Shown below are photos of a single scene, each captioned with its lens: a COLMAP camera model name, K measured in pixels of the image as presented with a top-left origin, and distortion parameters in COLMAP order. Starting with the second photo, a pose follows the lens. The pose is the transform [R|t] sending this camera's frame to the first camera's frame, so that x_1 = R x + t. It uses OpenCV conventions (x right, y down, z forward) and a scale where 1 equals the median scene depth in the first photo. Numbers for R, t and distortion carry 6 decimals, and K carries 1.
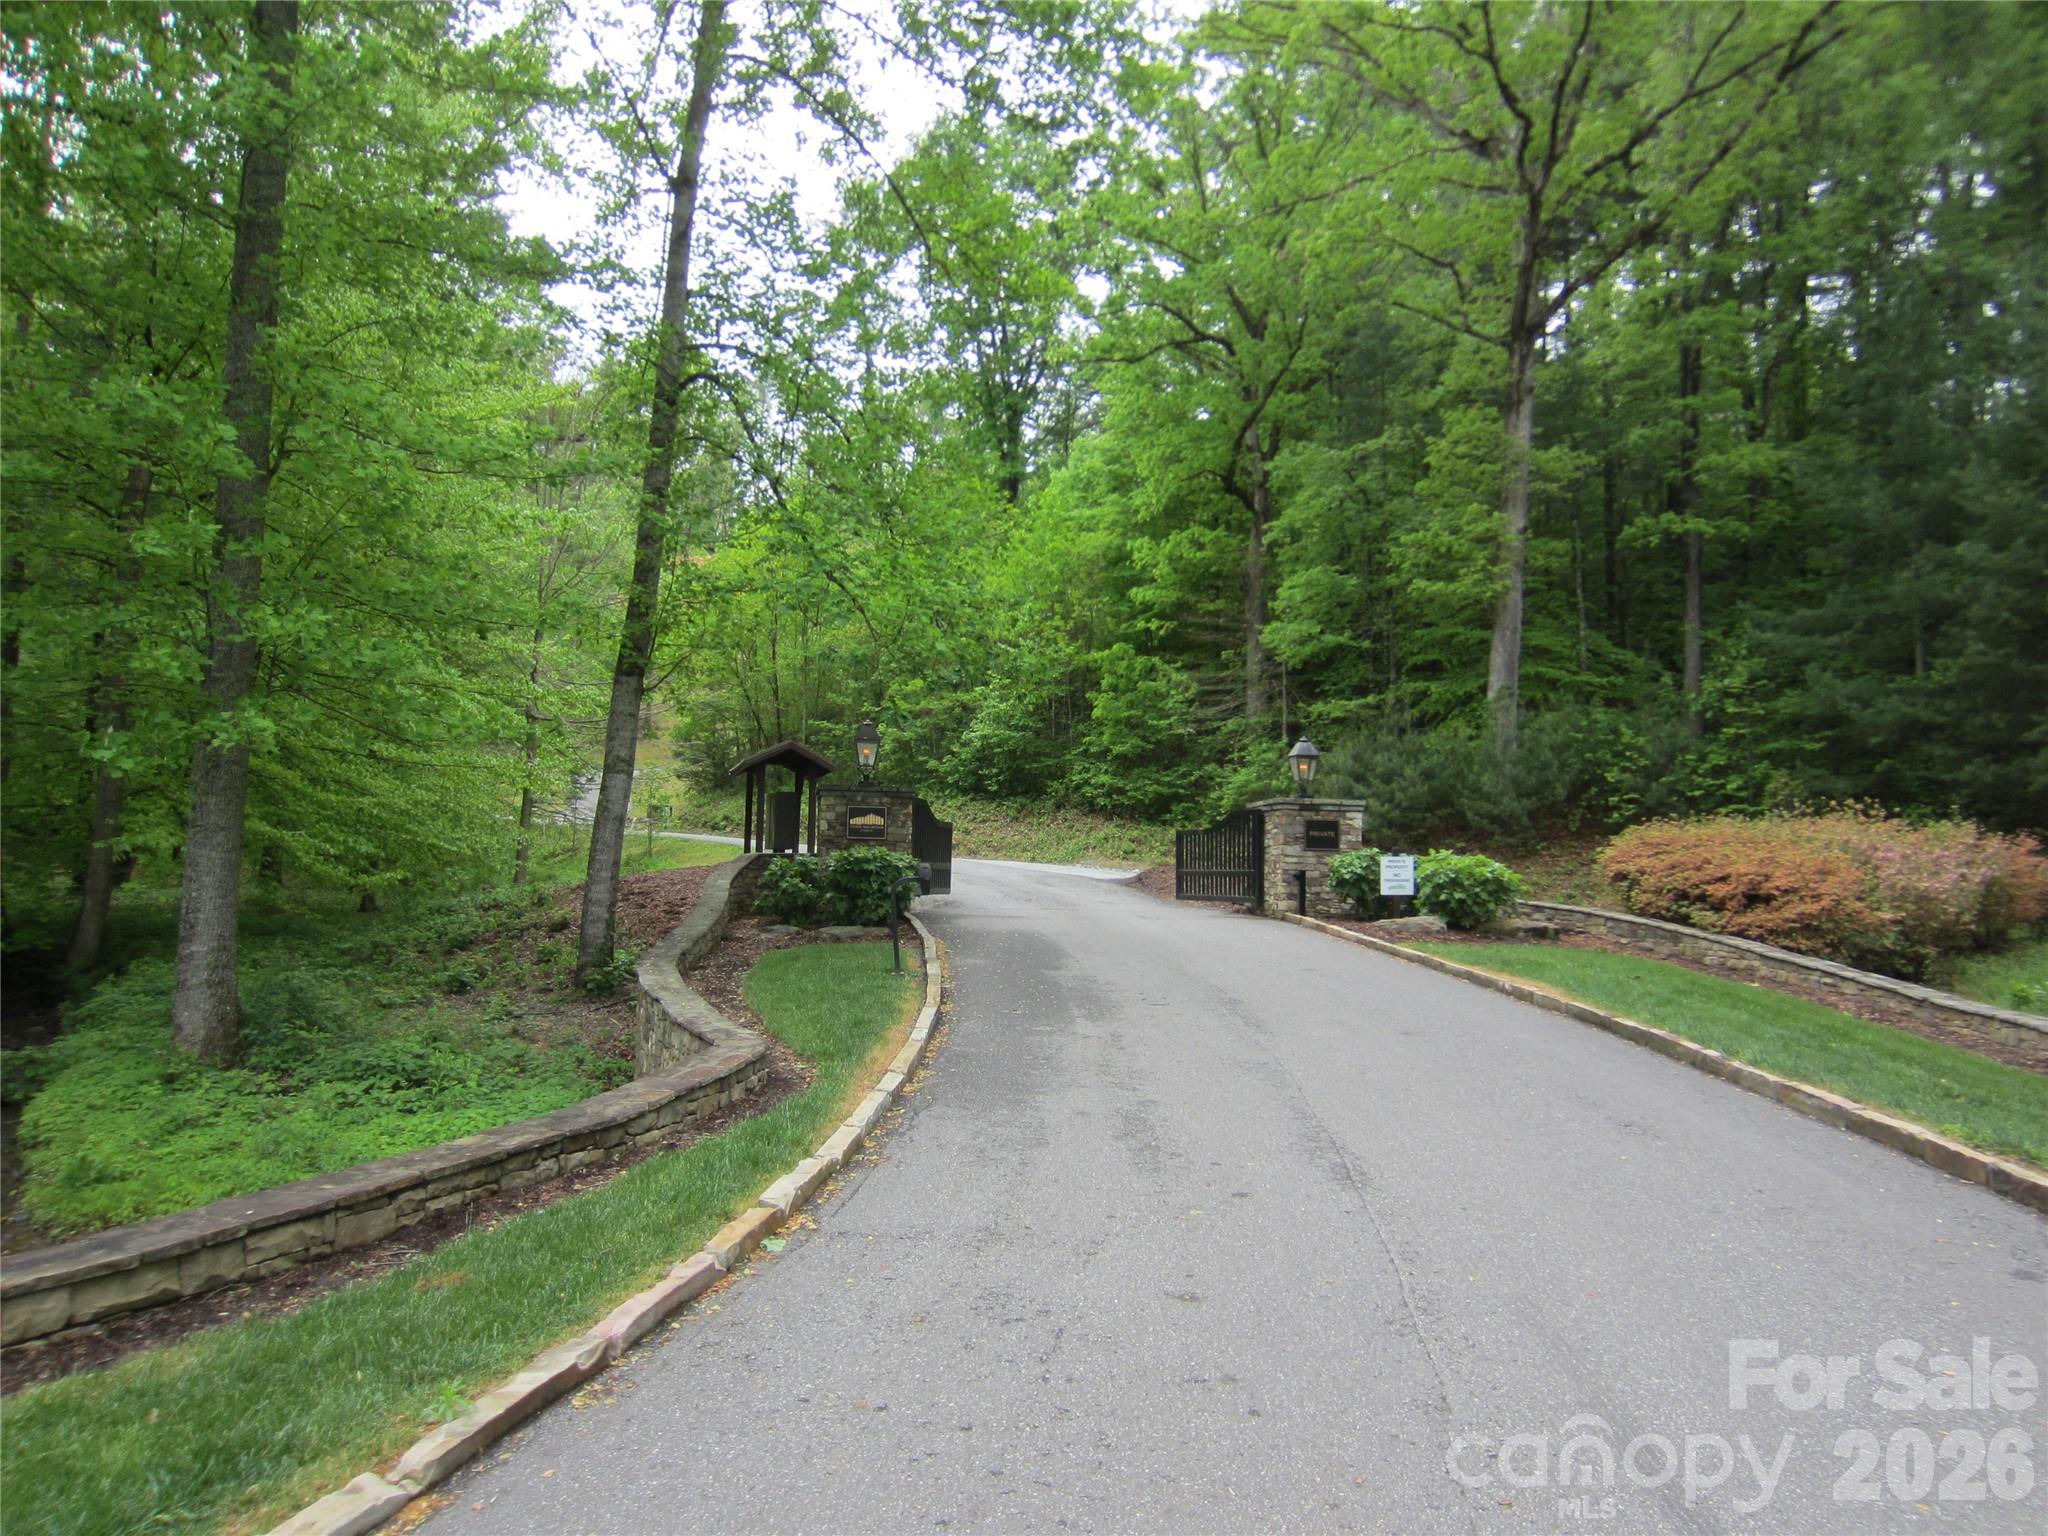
lens RADIAL K [[1441.3, 0, 1026.2], [0, 1441.3, 767.2], [0, 0, 1]] dist [0.003861, -0.002391]
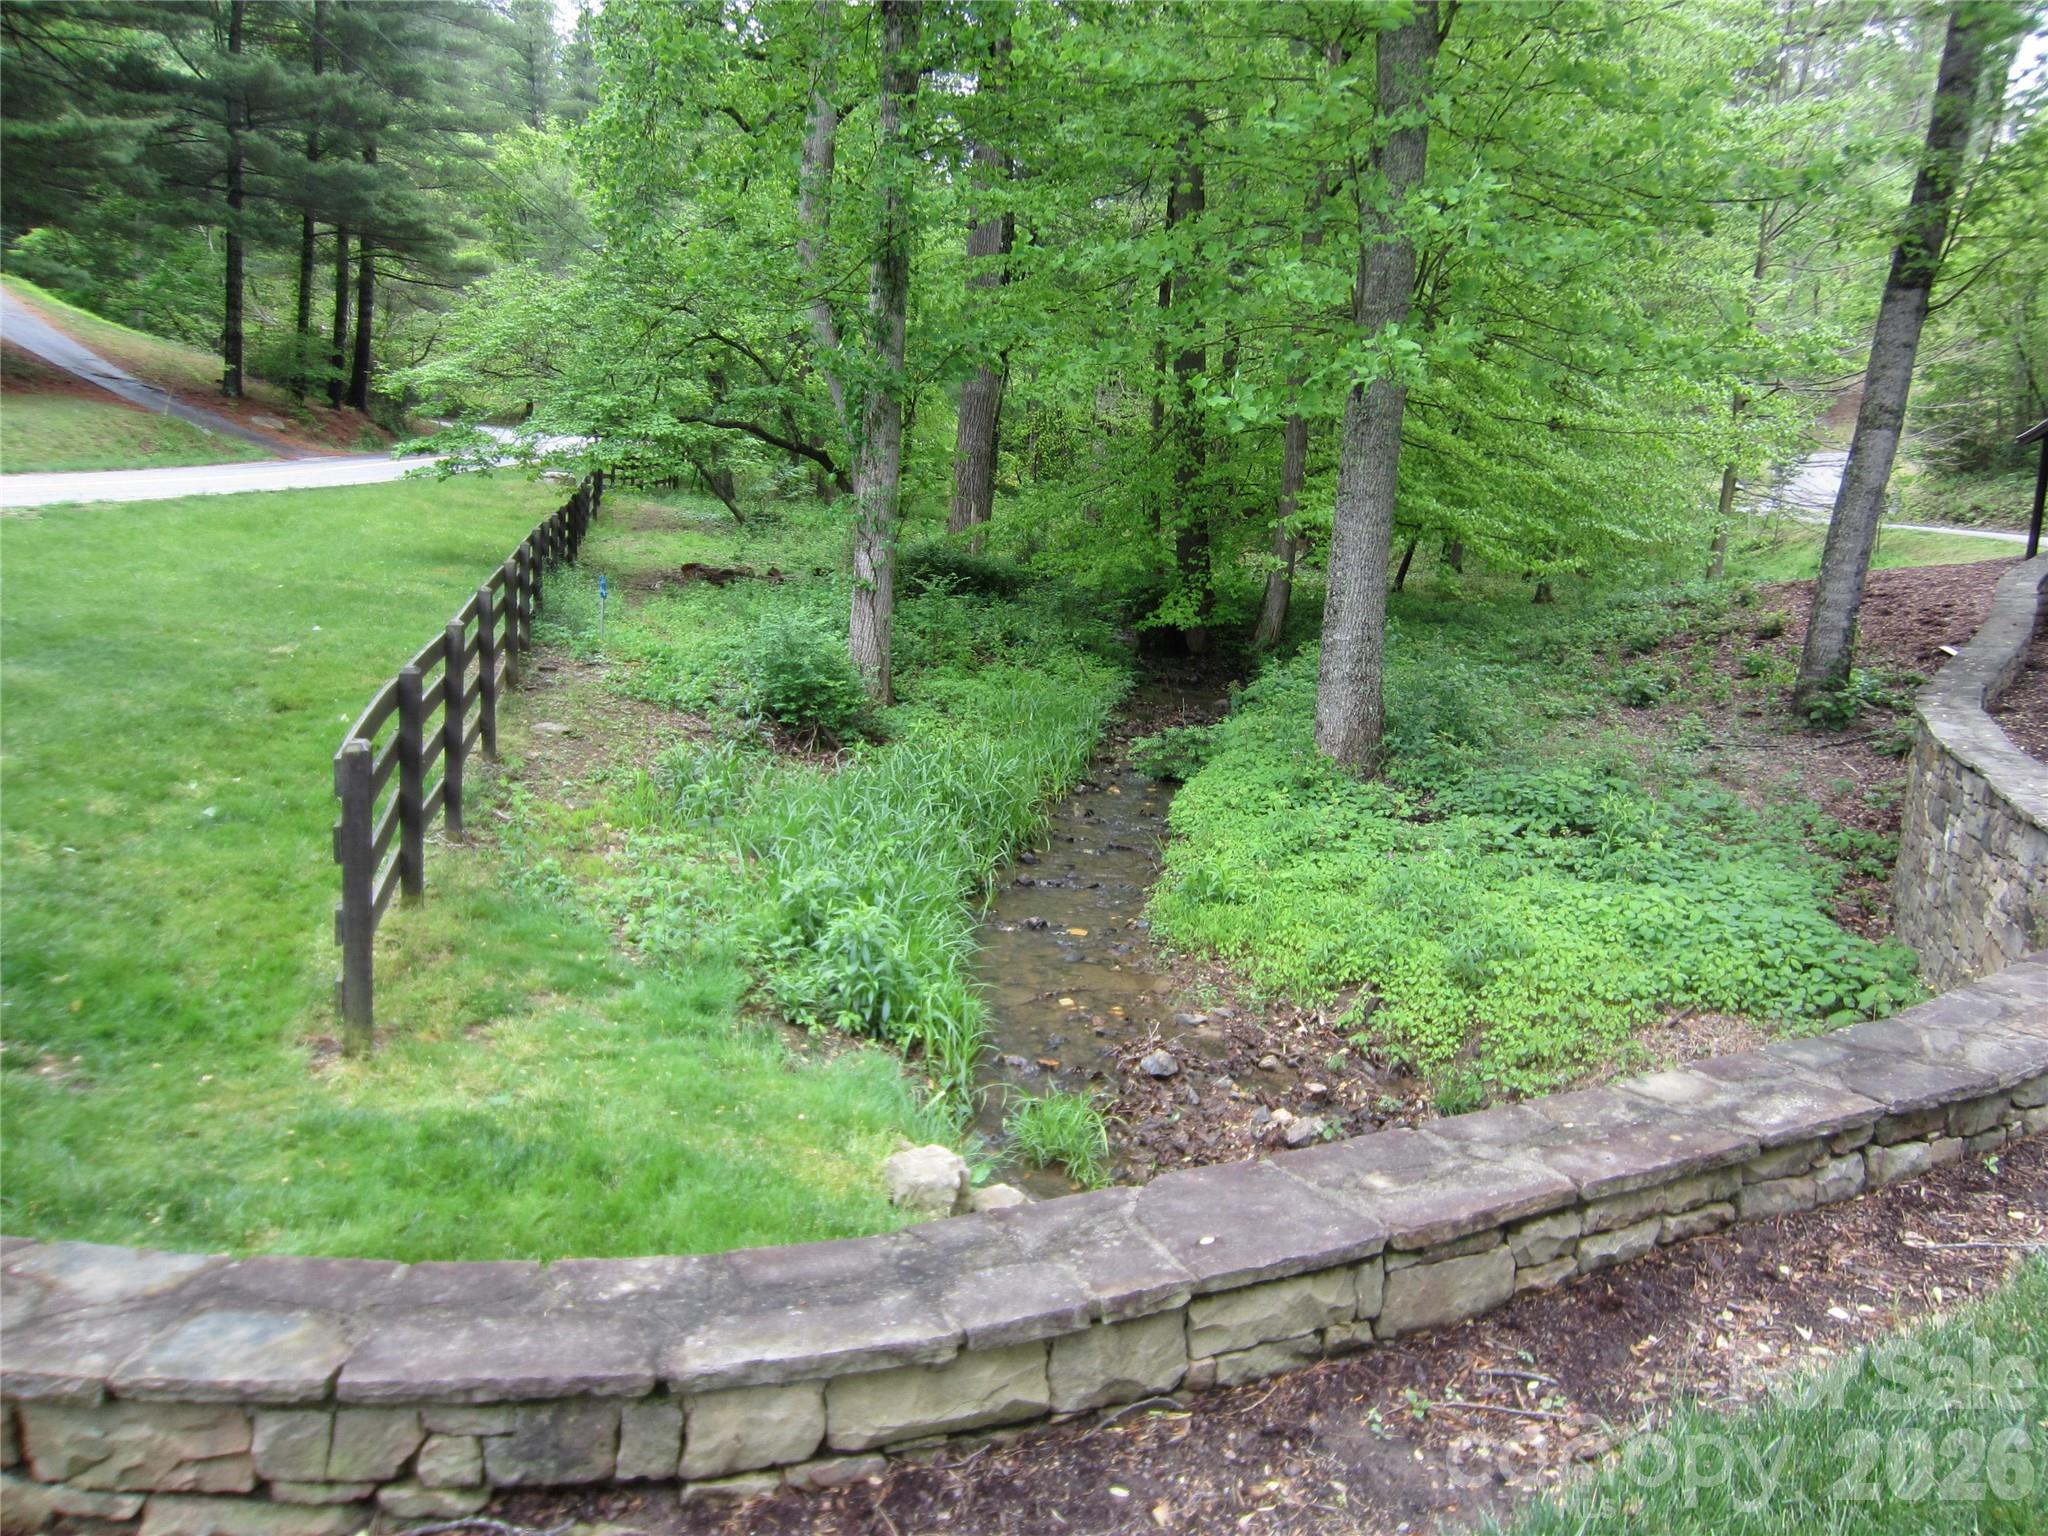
lens RADIAL K [[1441.3, 0, 1025.7], [0, 1441.3, 767.2], [0, 0, 1]] dist [0.003861, -0.002391]
pose [[0.715746, 0.125918, -0.686915, -0.112074], [0.021070, 0.979269, 0.201464, 0.025631], [0.698043, -0.158670, 0.698255, 0.264057]]
